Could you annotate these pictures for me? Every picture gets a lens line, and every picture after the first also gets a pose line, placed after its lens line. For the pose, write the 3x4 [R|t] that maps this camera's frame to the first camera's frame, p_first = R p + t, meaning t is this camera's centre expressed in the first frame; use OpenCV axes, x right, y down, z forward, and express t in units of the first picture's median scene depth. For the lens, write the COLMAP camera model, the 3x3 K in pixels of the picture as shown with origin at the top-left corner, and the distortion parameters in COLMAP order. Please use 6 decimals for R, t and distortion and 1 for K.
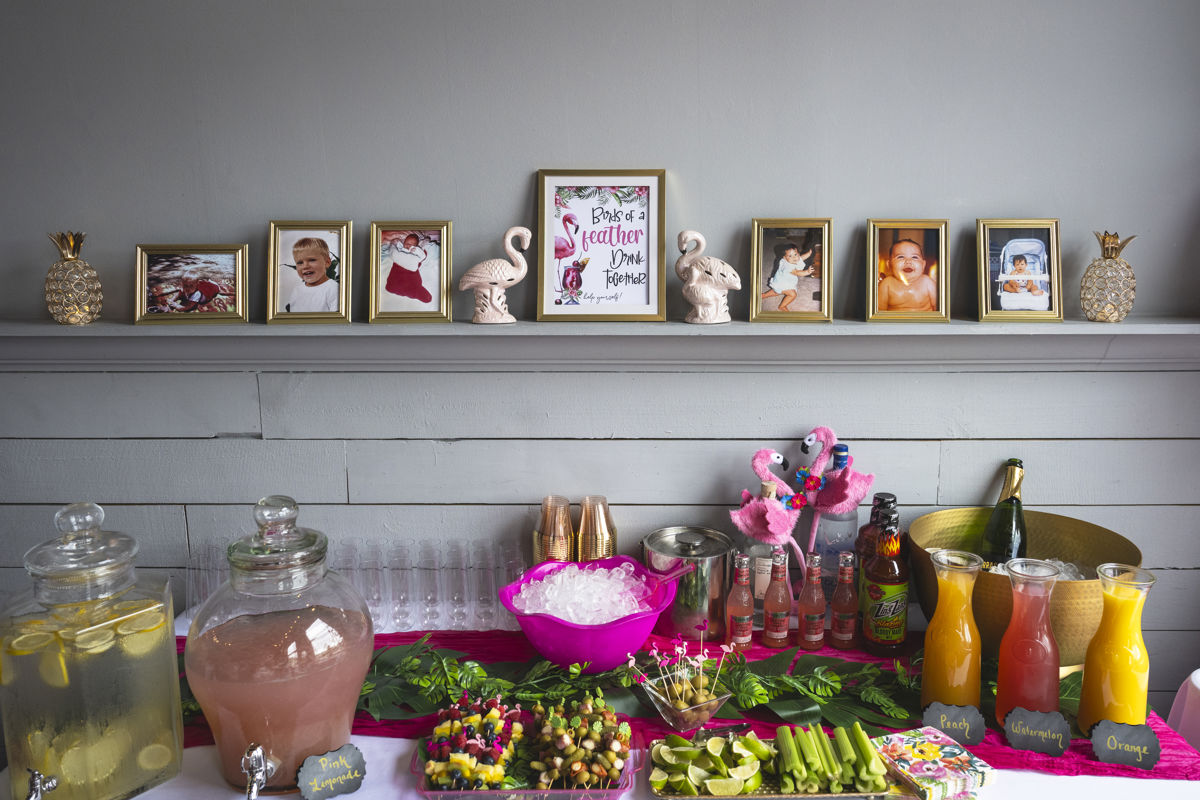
lens RADIAL K [[818.8, 0, 600.9], [0, 818.8, 349.6], [0, 0, 1]] dist [-0.000557, 0.000397]
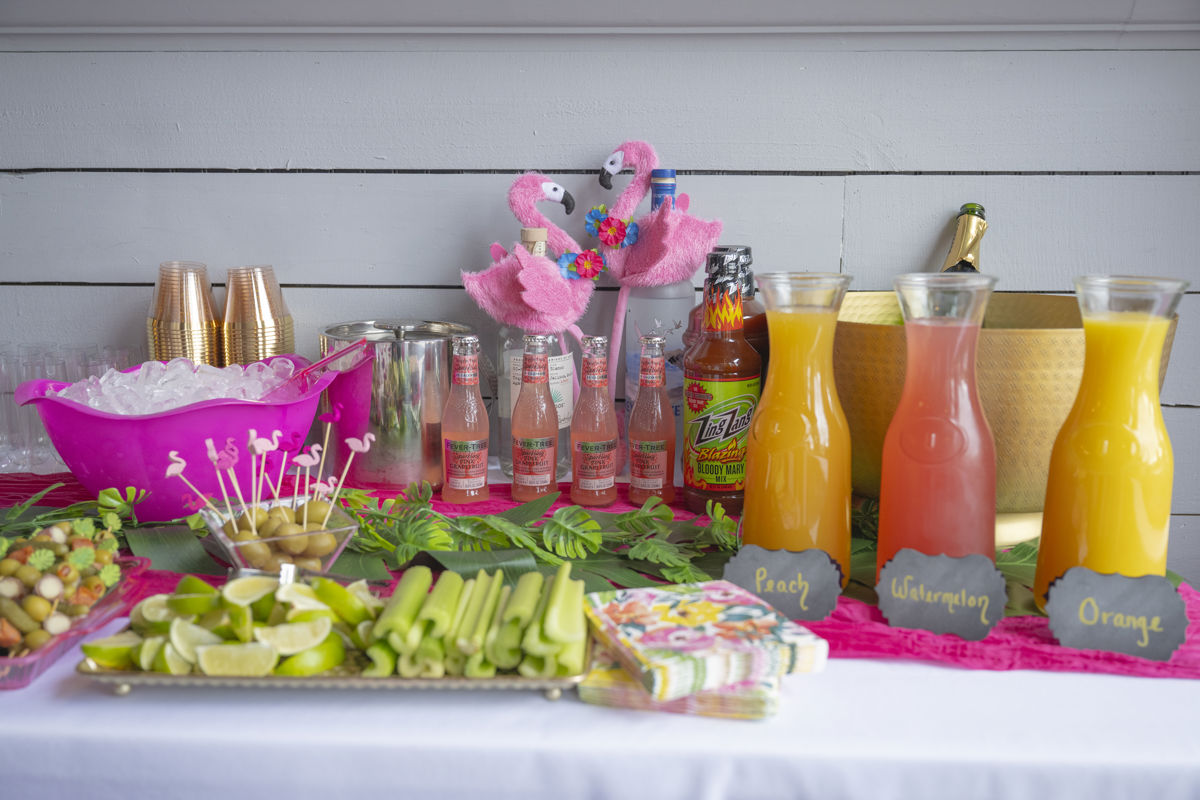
lens RADIAL K [[920.0, 0, 600.0], [0, 920.0, 400.0], [0, 0, 1]] dist [-0.001981, -0.001052]
pose [[0.999523, 0.010060, -0.029192, 0.339794], [-0.009390, 0.999691, 0.023006, 0.335854], [0.029414, -0.022721, 0.999309, 0.436624]]
